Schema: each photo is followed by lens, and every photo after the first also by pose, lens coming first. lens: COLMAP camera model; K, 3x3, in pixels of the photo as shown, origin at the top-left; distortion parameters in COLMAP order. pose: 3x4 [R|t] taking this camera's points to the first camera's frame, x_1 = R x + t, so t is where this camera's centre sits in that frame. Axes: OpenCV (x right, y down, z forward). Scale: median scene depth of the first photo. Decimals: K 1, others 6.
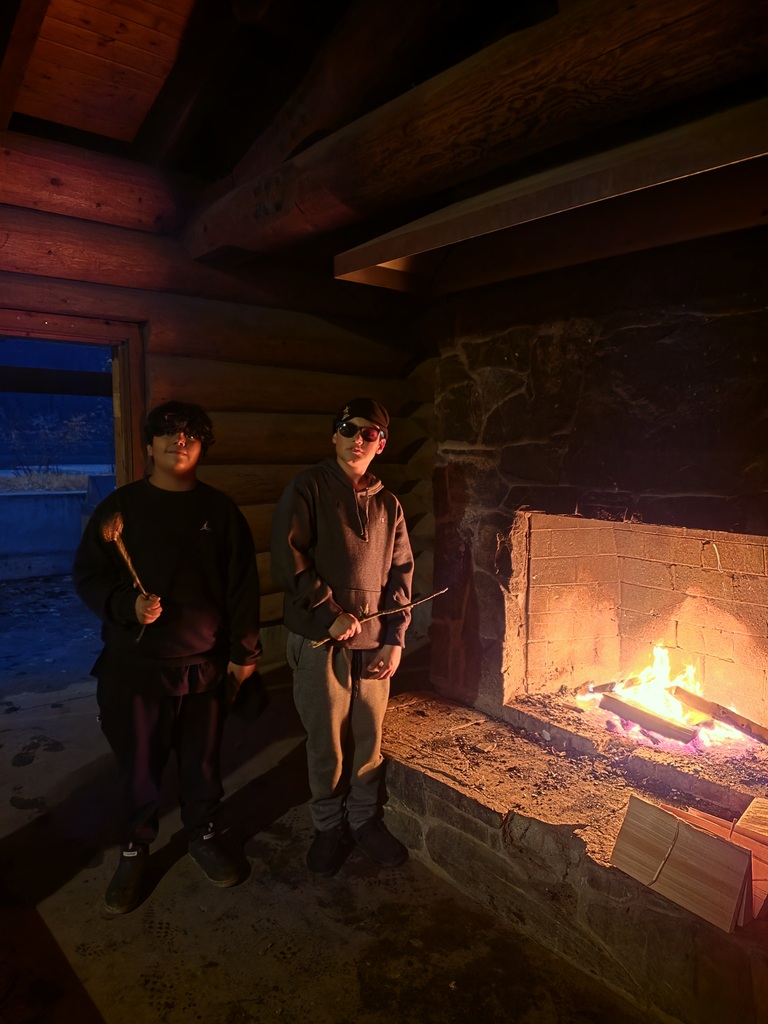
lens RADIAL K [[729.4, 0, 366.2], [0, 729.4, 506.9], [0, 0, 1]] dist [0.021341, -0.035894]
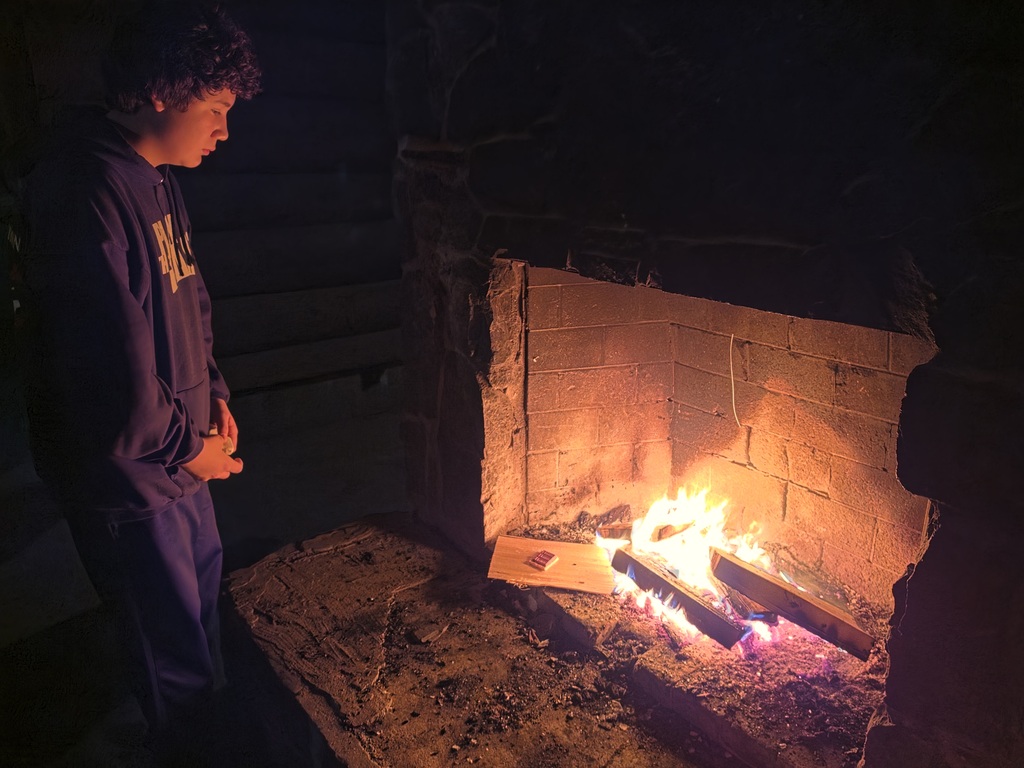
lens RADIAL K [[729.4, 0, 512.1], [0, 729.4, 375.7], [0, 0, 1]] dist [0.021341, -0.035894]
pose [[0.999557, -0.007142, -0.028896, 0.233548], [0.013163, 0.976765, 0.213908, -0.028055], [0.026697, -0.214194, 0.976426, 0.375562]]
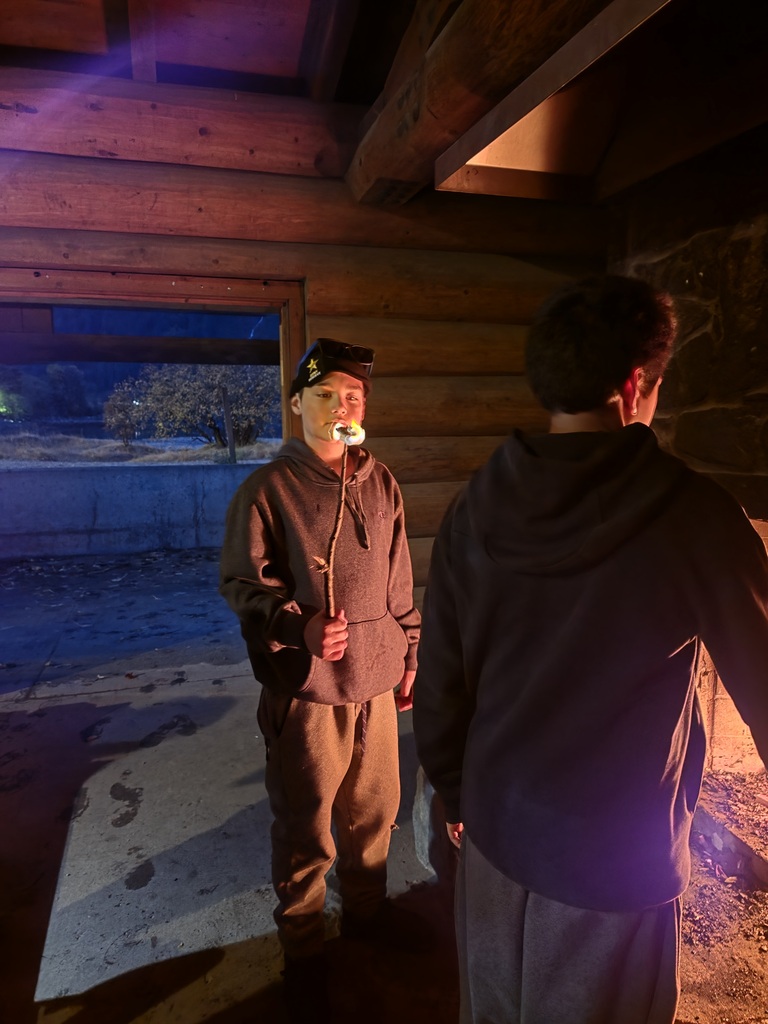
lens RADIAL K [[729.4, 0, 378.2], [0, 729.4, 514.4], [0, 0, 1]] dist [0.021341, -0.035894]
pose [[0.923081, 0.044092, -0.382071, 0.189117], [-0.024452, 0.998125, 0.056112, -0.019739], [0.383829, -0.042453, 0.922428, 0.250801]]
